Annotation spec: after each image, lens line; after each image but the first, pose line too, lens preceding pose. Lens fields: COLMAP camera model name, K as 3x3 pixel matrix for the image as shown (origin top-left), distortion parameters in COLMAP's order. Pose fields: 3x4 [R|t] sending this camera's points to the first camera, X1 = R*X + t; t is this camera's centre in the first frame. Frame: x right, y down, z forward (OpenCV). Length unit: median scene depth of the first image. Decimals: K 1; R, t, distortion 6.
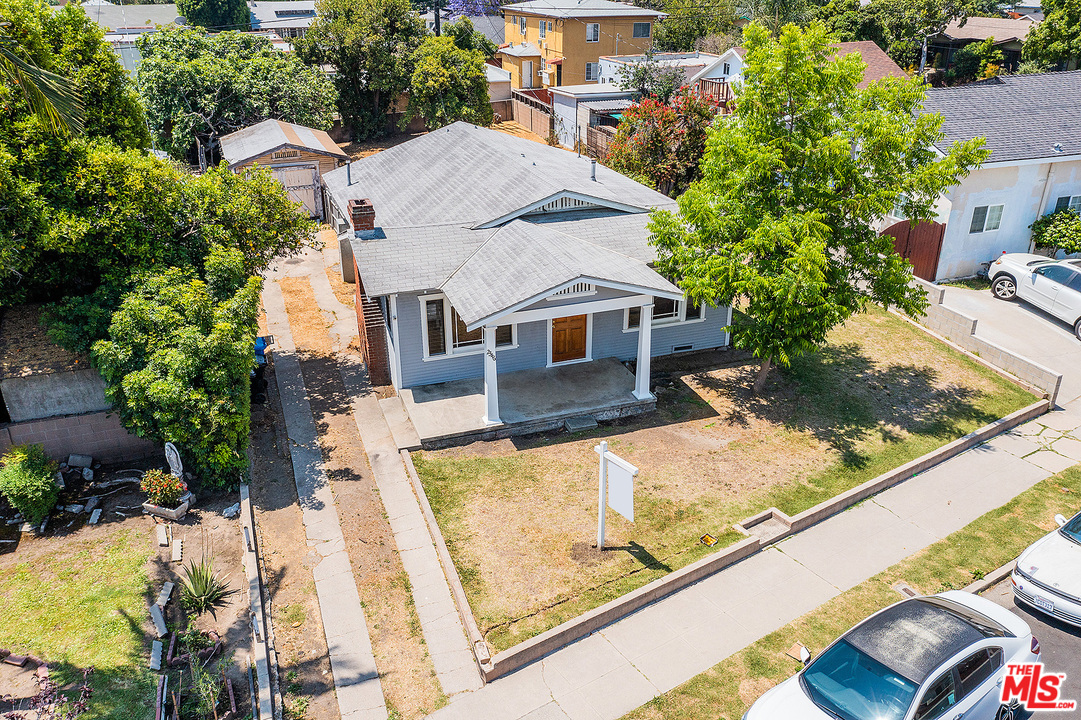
lens RADIAL K [[808.9, 0, 540.5], [0, 808.9, 360.0], [0, 0, 1]] dist [0.033223, 0.000237]
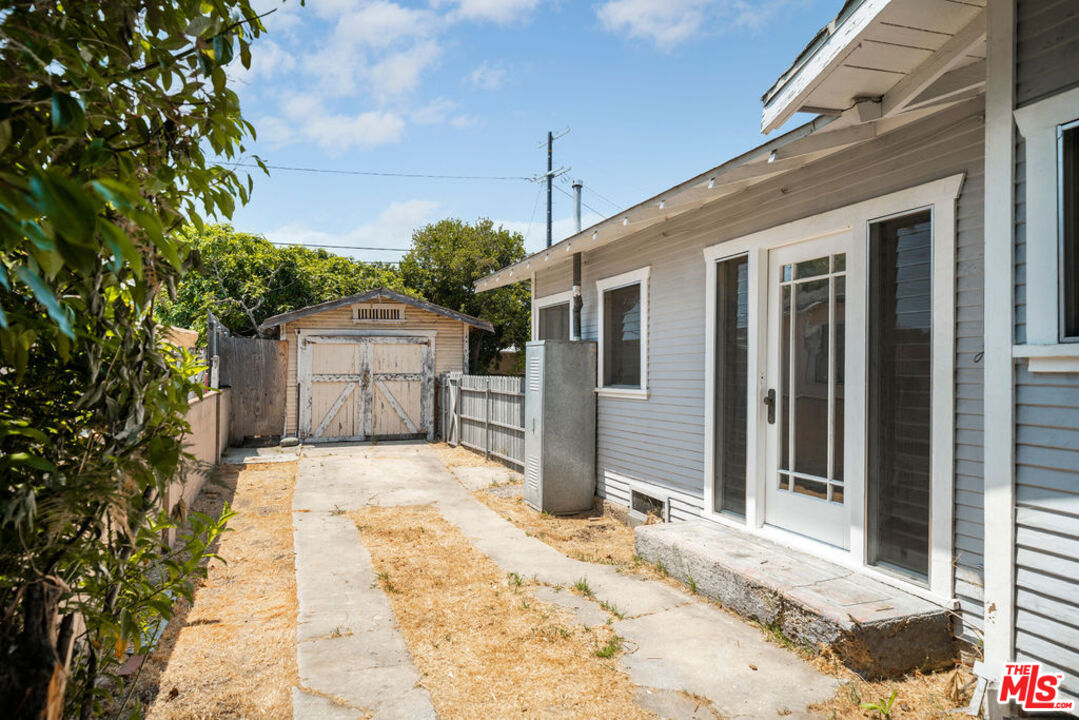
lens RADIAL K [[807.4, 0, 539.5], [0, 807.4, 360.0], [0, 0, 1]] dist [0.033223, 0.000237]
pose [[0.998823, 0.004089, -0.048330, -0.352807], [-0.023259, 0.914771, -0.403302, -0.031266], [0.042562, 0.403952, 0.913790, 1.035265]]
